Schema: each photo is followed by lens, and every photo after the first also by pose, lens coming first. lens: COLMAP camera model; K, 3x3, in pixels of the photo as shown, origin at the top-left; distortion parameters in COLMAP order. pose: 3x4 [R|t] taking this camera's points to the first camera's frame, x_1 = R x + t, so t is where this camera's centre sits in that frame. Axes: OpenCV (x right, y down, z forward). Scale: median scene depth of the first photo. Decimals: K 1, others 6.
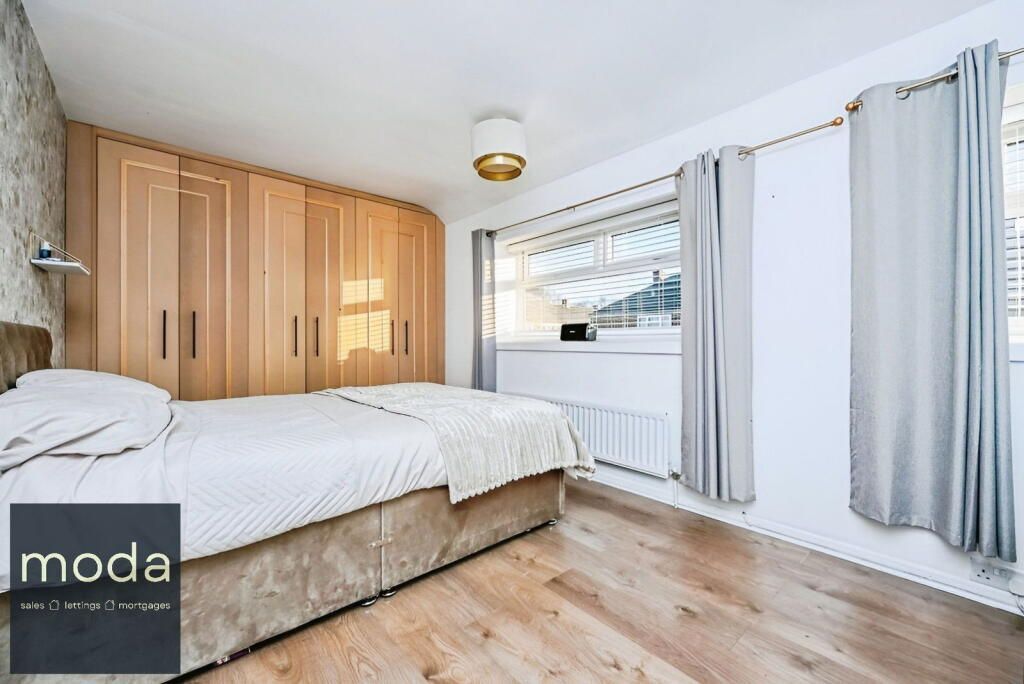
lens RADIAL K [[414.8, 0, 512.0], [0, 414.8, 342.0], [0, 0, 1]] dist [-0.000781, 0.000356]
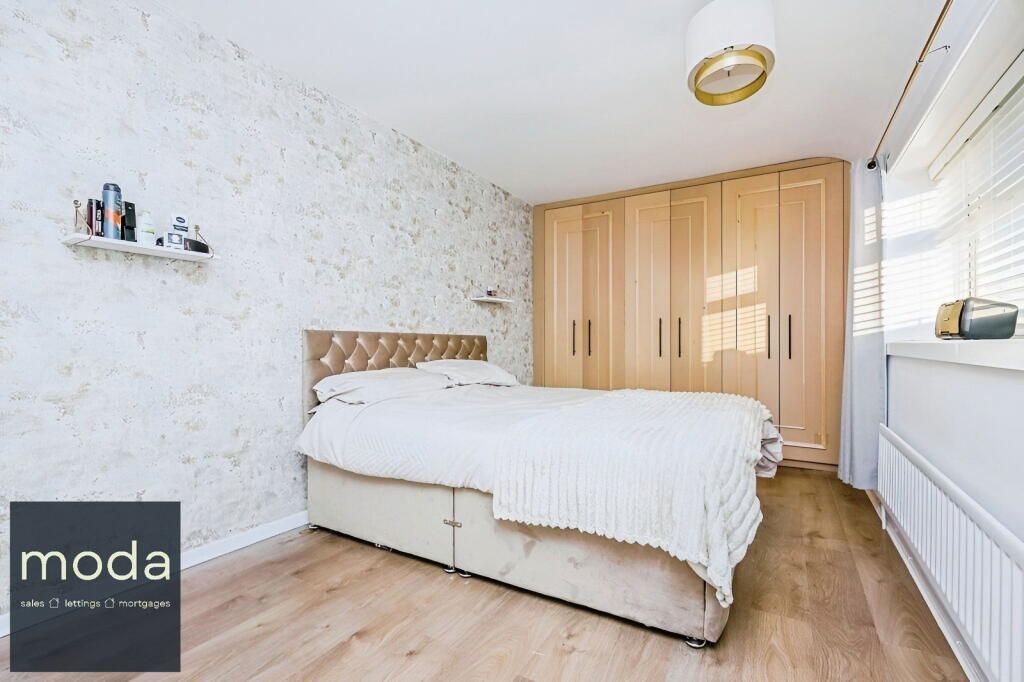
lens RADIAL K [[420.6, 0, 572.0], [0, 420.6, 345.6], [0, 0, 1]] dist [-0.000284, -0.000017]
pose [[0.372566, 0.003489, -0.927999, 0.617683], [0.003681, 0.999980, 0.005238, 0.000772], [0.927998, -0.005368, 0.372546, 0.634911]]
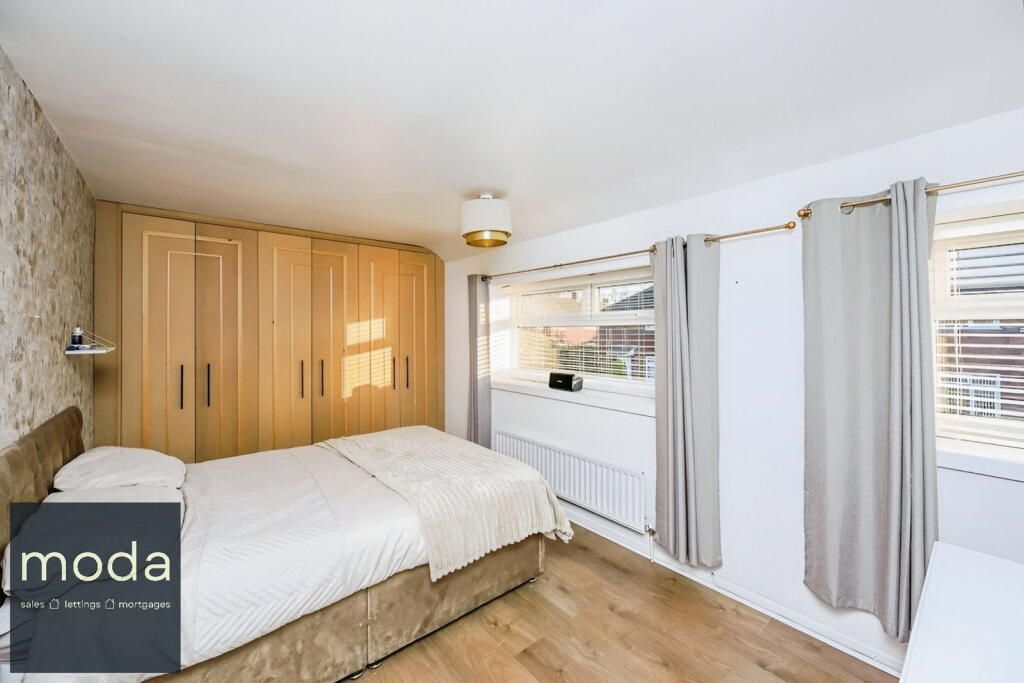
lens RADIAL K [[413.2, 0, 511.2], [0, 413.2, 330.7], [0, 0, 1]] dist [0.000090, 0.000065]
pose [[0.999551, -0.001915, -0.029898, 0.078478], [0.001848, 0.999996, -0.002263, -0.217957], [0.029902, 0.002207, 0.999550, -0.078803]]
